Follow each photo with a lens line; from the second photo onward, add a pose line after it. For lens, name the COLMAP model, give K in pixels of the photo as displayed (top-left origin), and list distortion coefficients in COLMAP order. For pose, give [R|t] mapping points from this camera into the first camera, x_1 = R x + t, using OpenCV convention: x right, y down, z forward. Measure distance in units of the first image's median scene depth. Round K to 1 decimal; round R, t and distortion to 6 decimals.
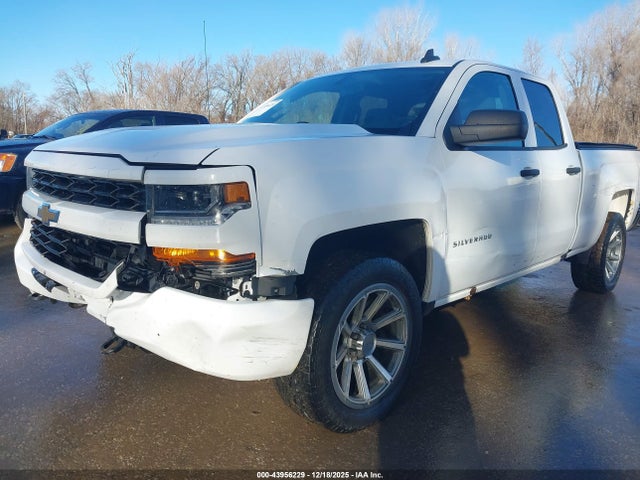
lens RADIAL K [[510.6, 0, 318.6], [0, 510.6, 221.6], [0, 0, 1]] dist [0.060510, -0.135784]
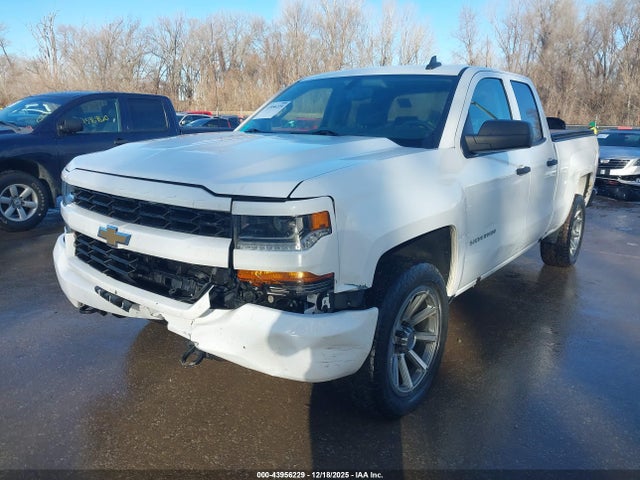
lens RADIAL K [[510.6, 0, 318.6], [0, 510.6, 221.6], [0, 0, 1]] dist [0.060510, -0.135784]
pose [[0.993087, -0.032431, 0.112814, -0.219376], [0.025270, 0.997608, 0.064339, -0.095957], [-0.114630, -0.061043, 0.991531, -0.077667]]
